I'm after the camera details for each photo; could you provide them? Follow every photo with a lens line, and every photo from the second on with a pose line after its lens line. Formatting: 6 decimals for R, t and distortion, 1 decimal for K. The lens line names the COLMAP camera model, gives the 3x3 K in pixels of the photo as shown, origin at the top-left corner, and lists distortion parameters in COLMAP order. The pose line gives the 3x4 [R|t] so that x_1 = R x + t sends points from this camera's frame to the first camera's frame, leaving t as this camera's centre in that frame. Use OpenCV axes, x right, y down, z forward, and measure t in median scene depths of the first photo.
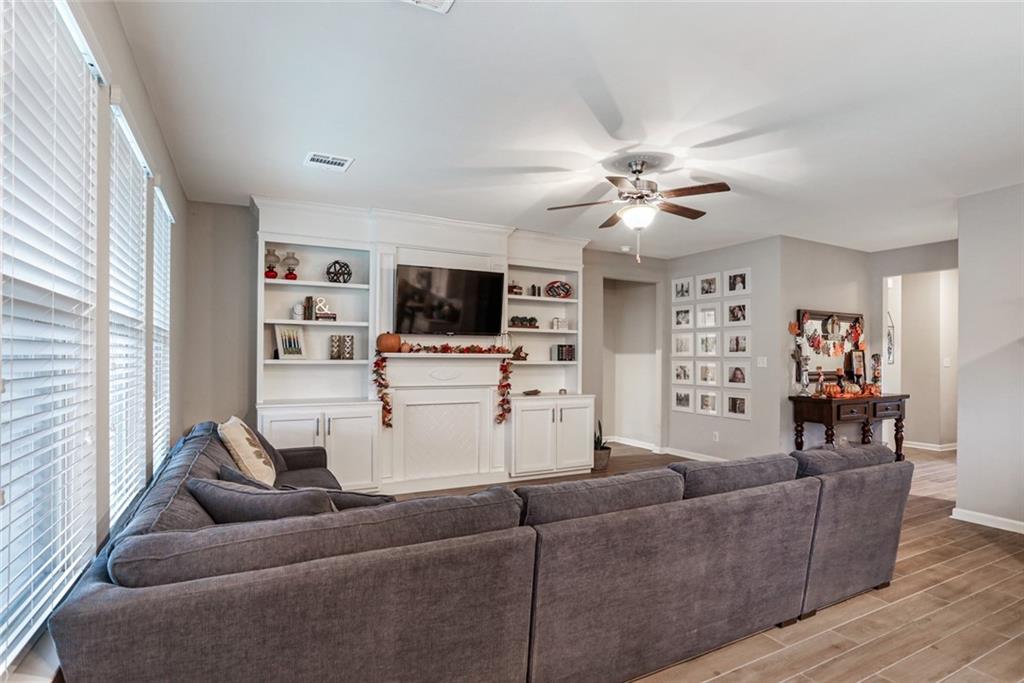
lens RADIAL K [[510.0, 0, 509.3], [0, 510.0, 352.1], [0, 0, 1]] dist [-0.031981, 0.000325]
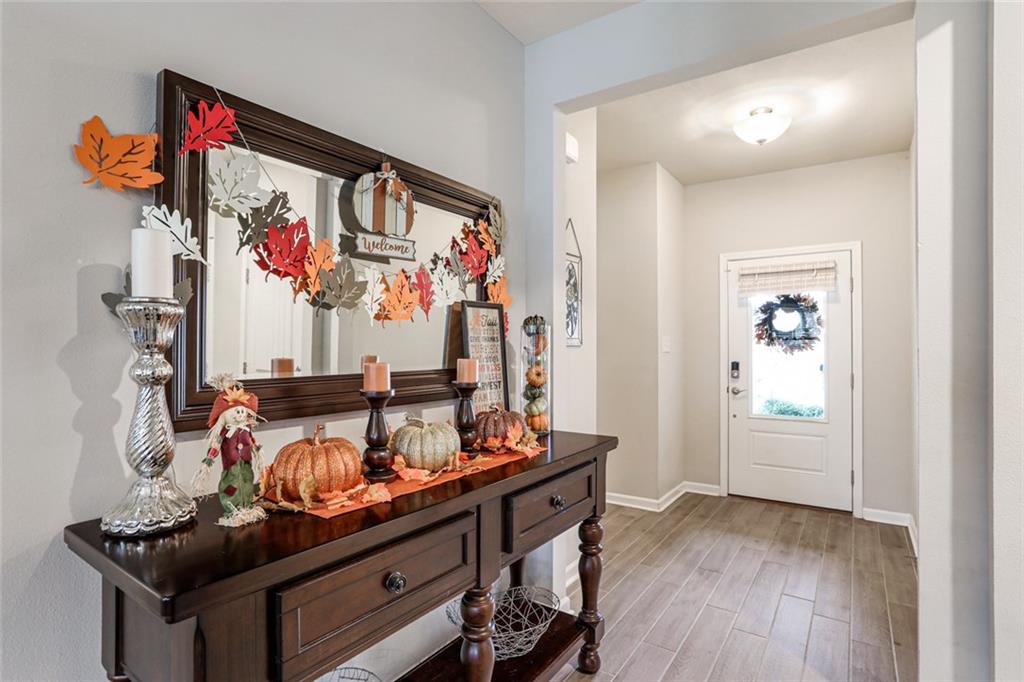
lens RADIAL K [[510.0, 0, 509.3], [0, 510.0, 351.6], [0, 0, 1]] dist [-0.031981, 0.000325]
pose [[0.884728, -0.011229, 0.465973, 0.578013], [0.001772, 0.999784, 0.020728, 0.020877], [-0.466105, -0.017513, 0.884556, 0.731554]]
